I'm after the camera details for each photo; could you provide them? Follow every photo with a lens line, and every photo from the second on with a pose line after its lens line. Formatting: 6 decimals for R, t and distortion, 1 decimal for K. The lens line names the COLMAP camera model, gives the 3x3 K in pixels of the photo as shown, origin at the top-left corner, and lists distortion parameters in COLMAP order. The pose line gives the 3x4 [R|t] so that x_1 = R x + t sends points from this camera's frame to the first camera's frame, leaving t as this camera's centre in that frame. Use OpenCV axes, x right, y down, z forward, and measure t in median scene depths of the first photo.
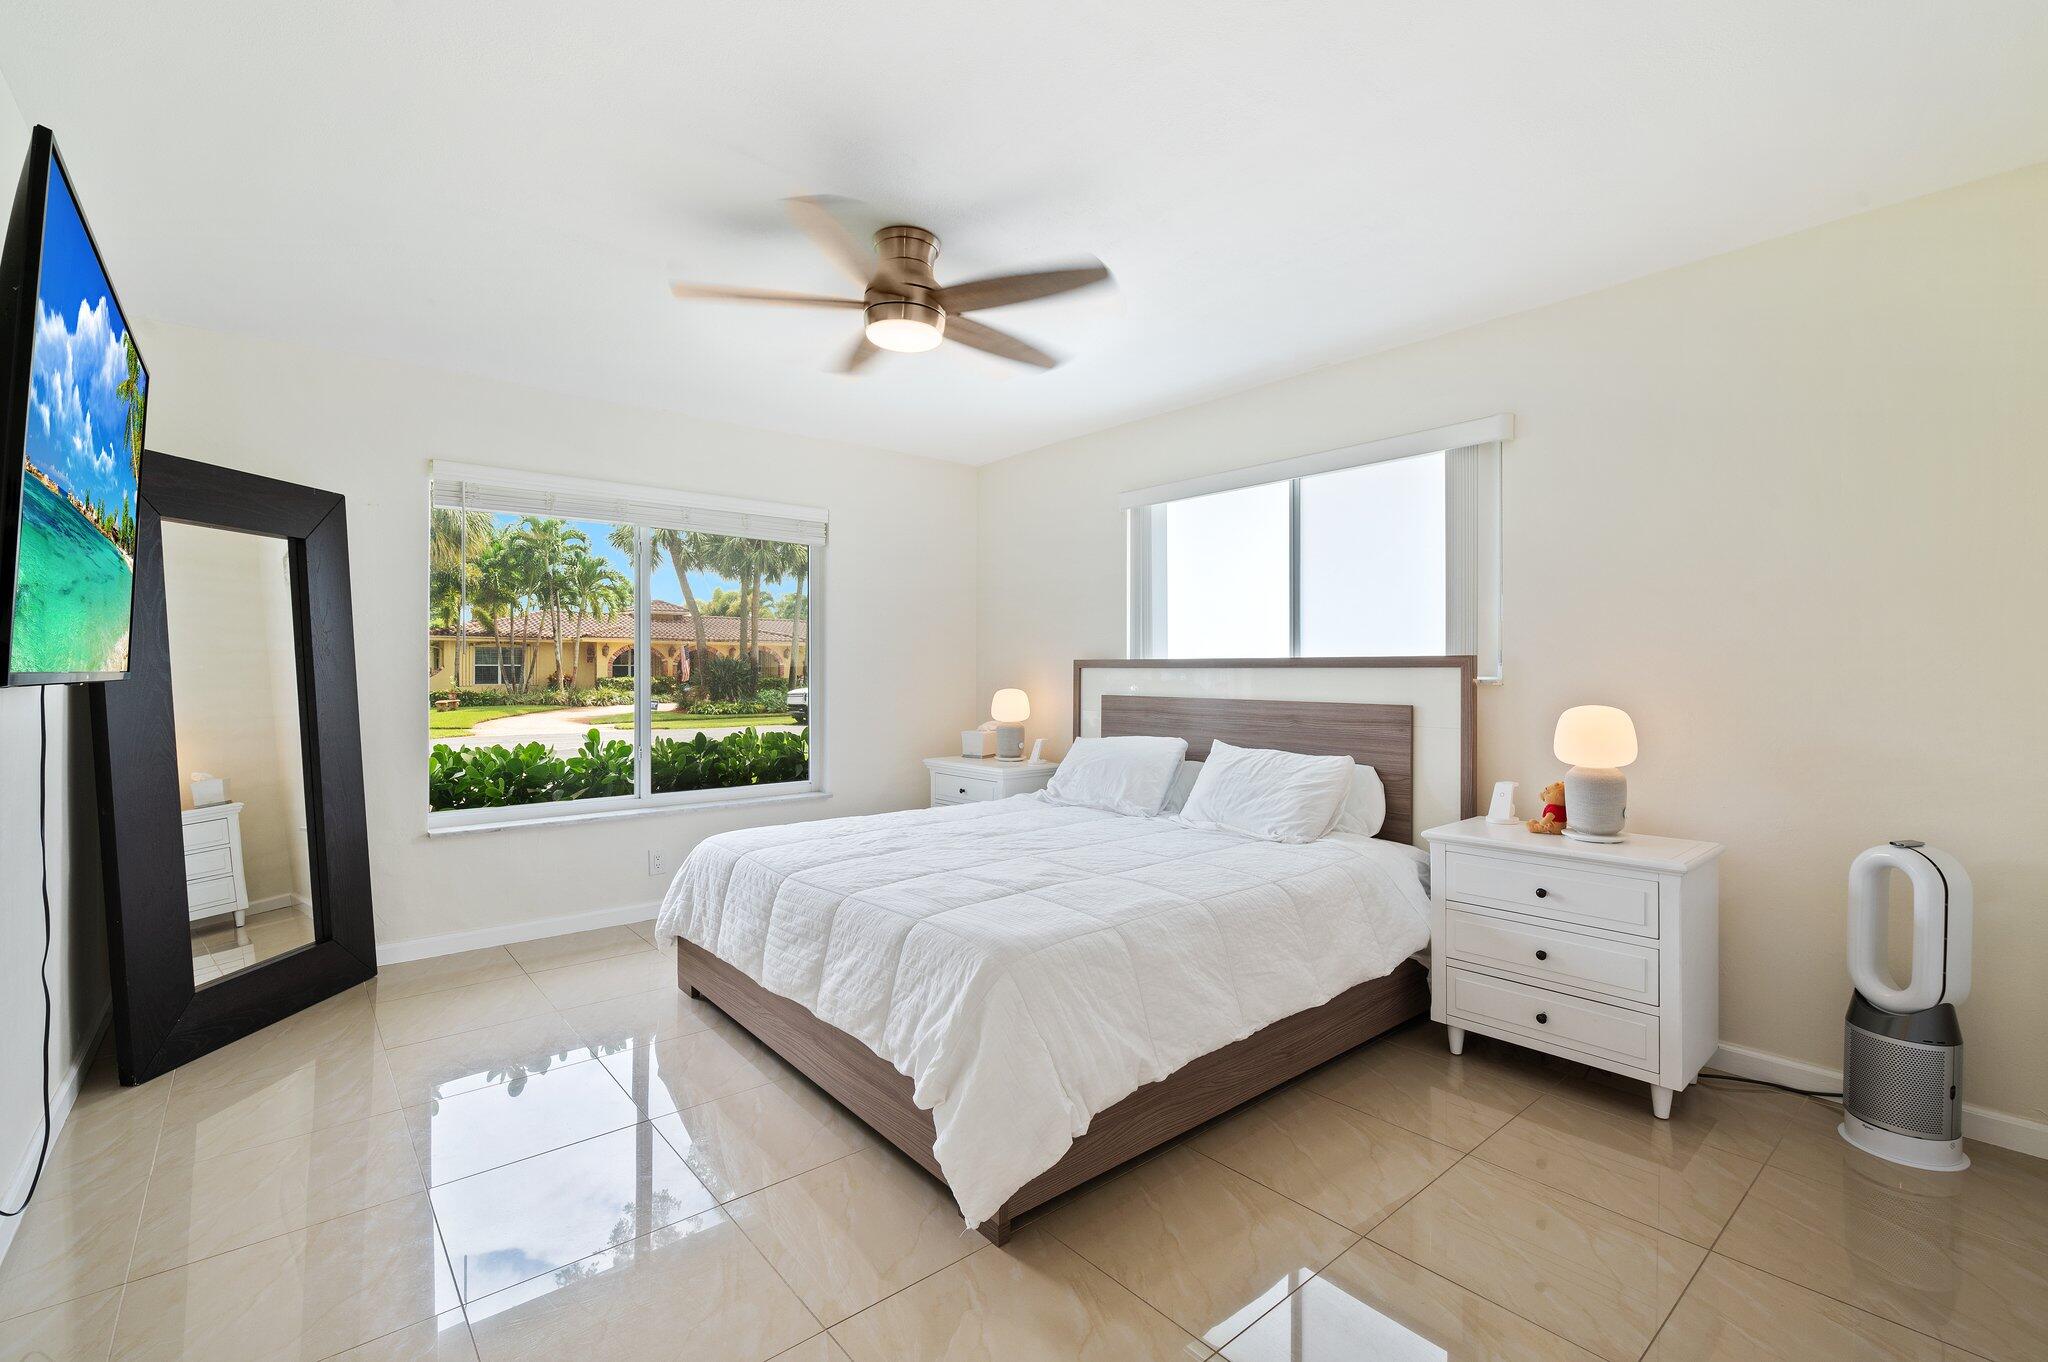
lens RADIAL K [[888.1, 0, 1042.4], [0, 888.1, 676.4], [0, 0, 1]] dist [-0.011245, -0.000282]
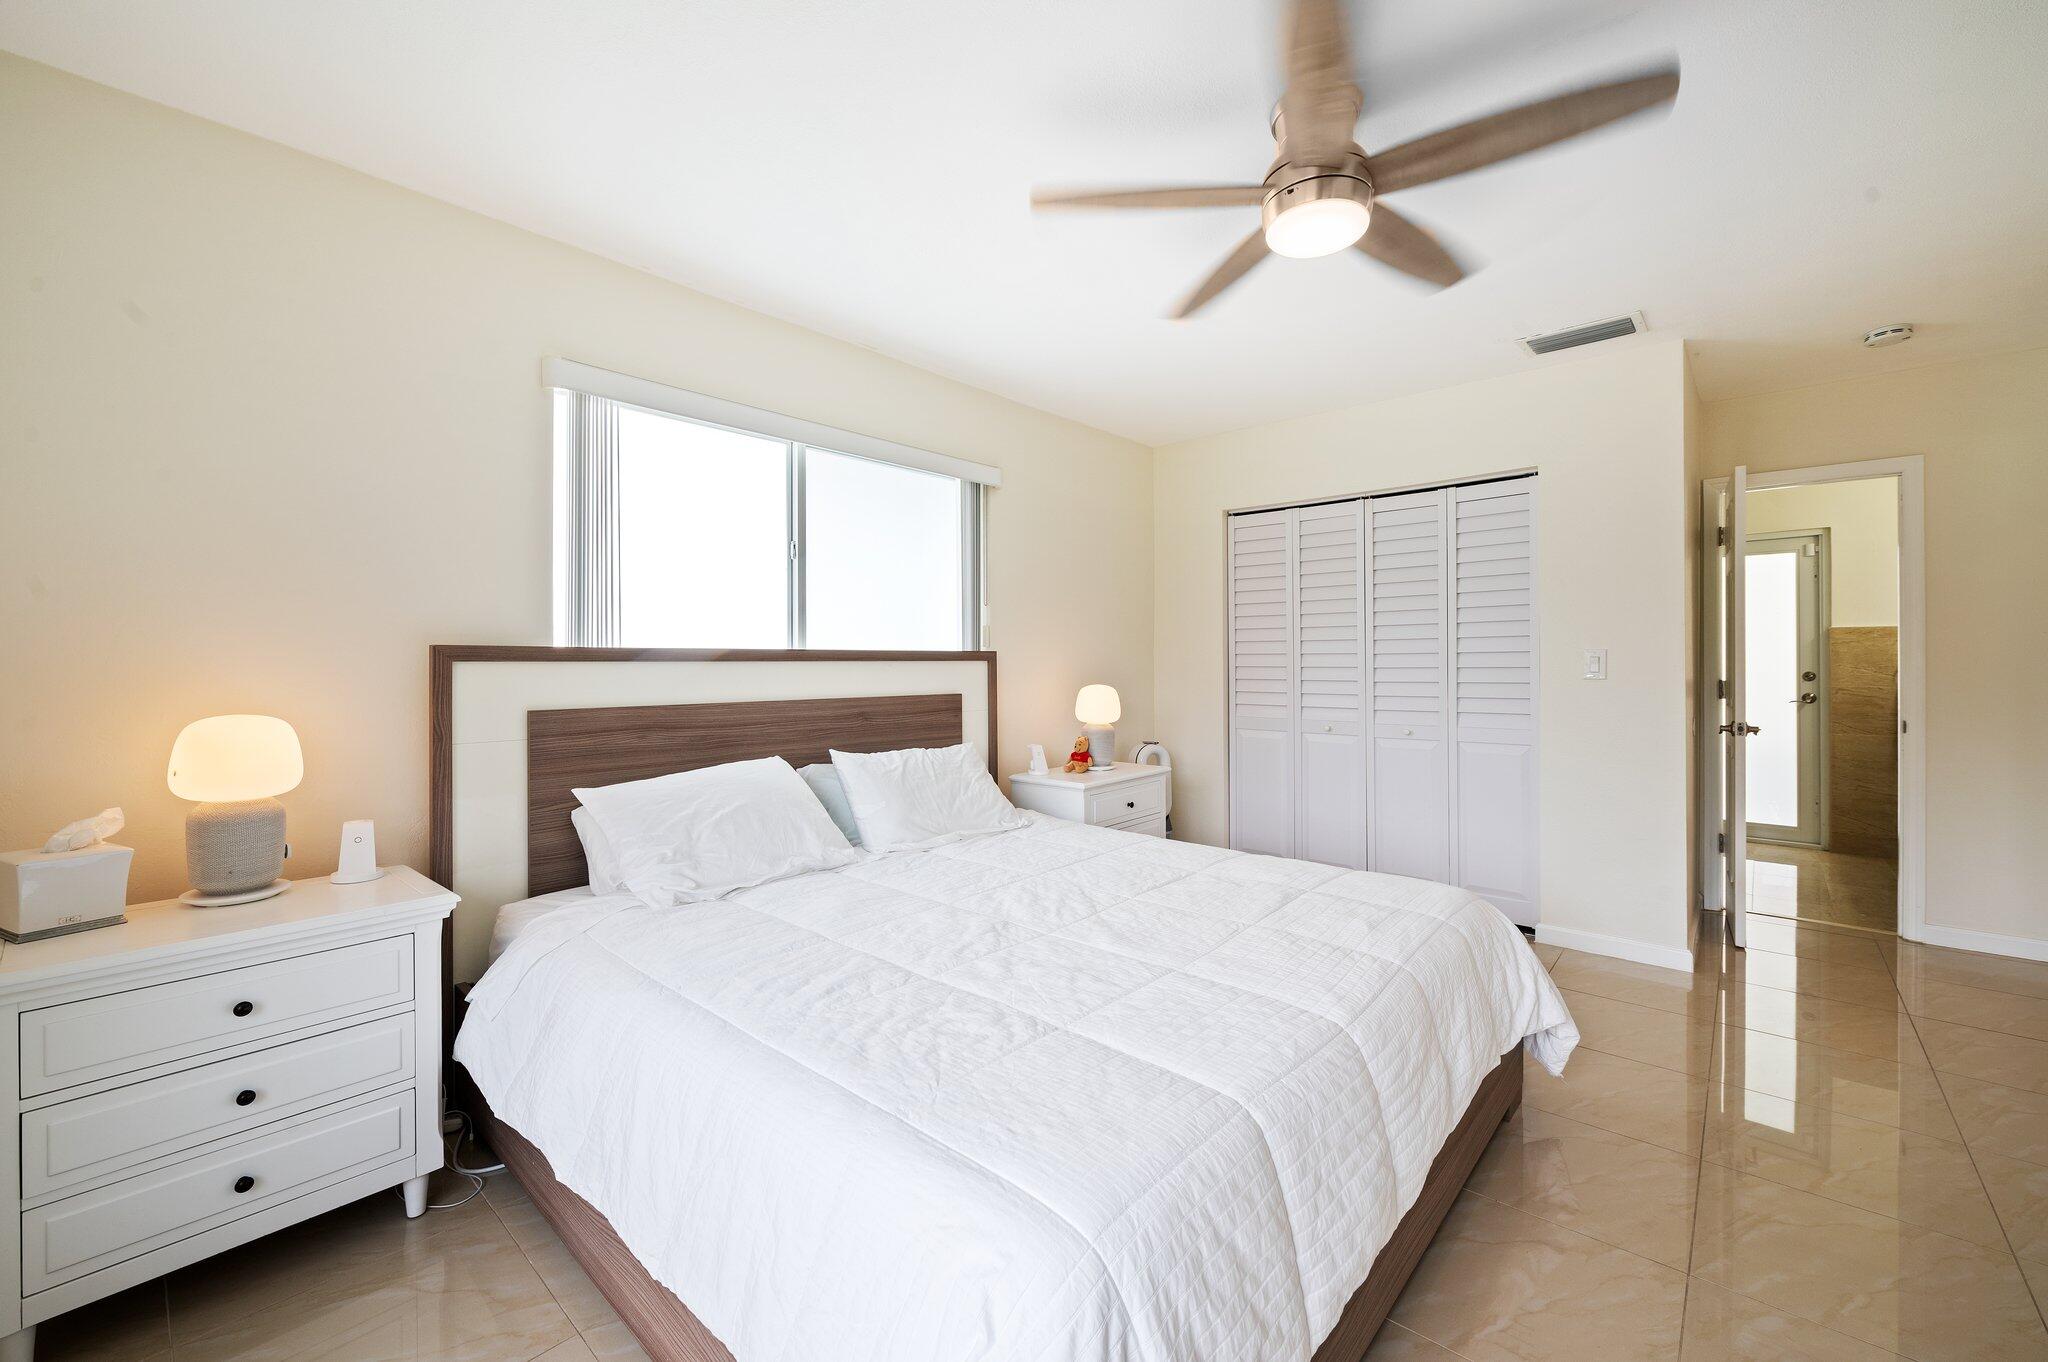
lens RADIAL K [[823.6, 0, 1026.6], [0, 823.6, 658.5], [0, 0, 1]] dist [-0.006424, -0.000109]
pose [[-0.129731, -0.002426, 0.991546, -0.570136], [0.003887, 0.999988, 0.002955, -0.013850], [-0.991542, 0.004237, -0.129720, 0.909735]]
